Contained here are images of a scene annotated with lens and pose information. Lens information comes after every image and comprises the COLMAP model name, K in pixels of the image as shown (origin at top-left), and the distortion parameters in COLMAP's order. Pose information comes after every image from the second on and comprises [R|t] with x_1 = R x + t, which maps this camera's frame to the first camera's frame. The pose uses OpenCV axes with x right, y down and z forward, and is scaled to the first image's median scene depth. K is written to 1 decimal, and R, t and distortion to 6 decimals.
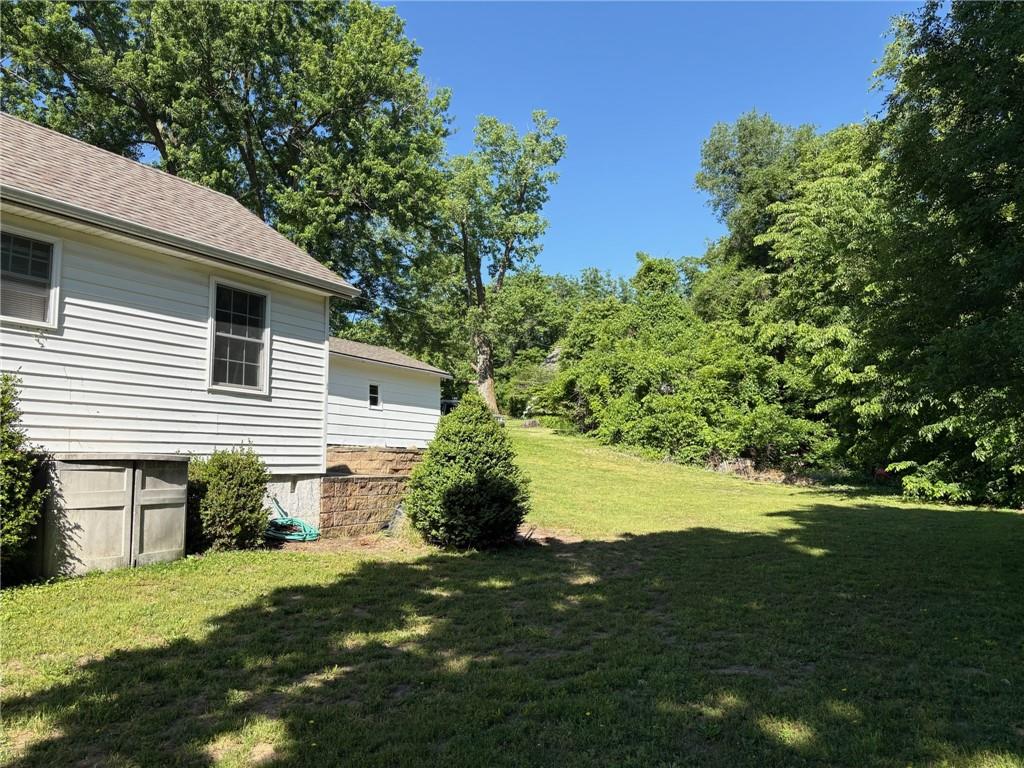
lens RADIAL K [[771.9, 0, 516.4], [0, 771.9, 390.9], [0, 0, 1]] dist [0.064308, -0.074551]
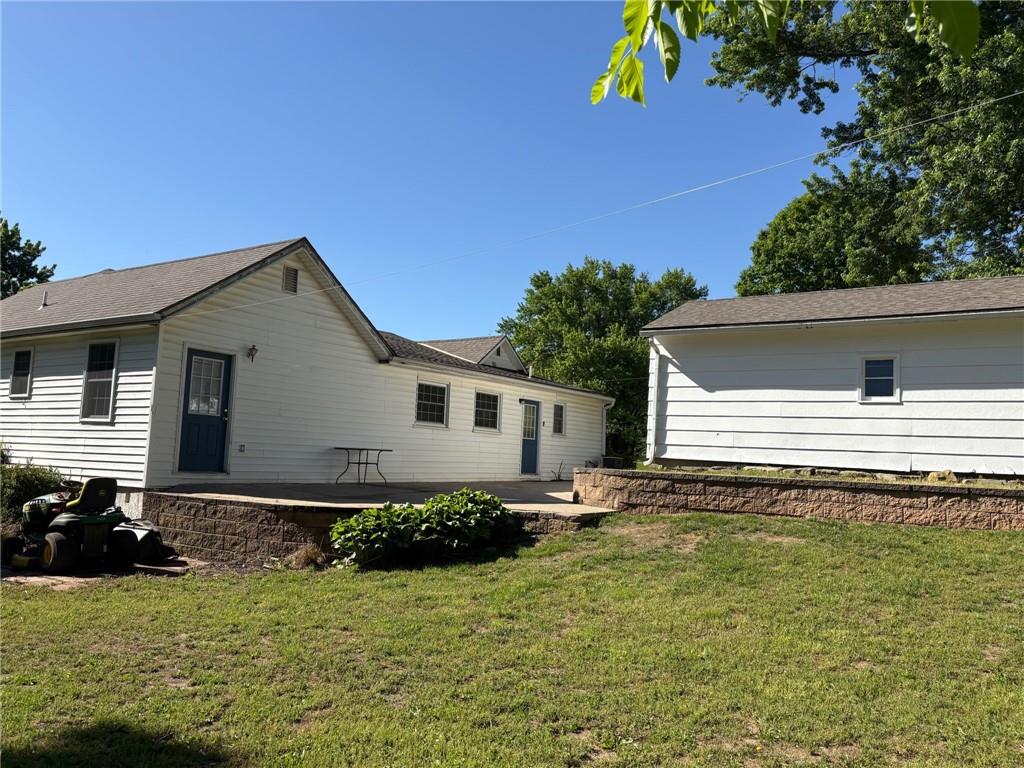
lens RADIAL K [[771.9, 0, 516.4], [0, 771.9, 390.9], [0, 0, 1]] dist [0.064308, -0.074551]
pose [[-0.061041, -0.083355, -0.994649, 0.353705], [0.063214, 0.994184, -0.087195, 0.042275], [0.996131, -0.068199, -0.055417, 0.679236]]
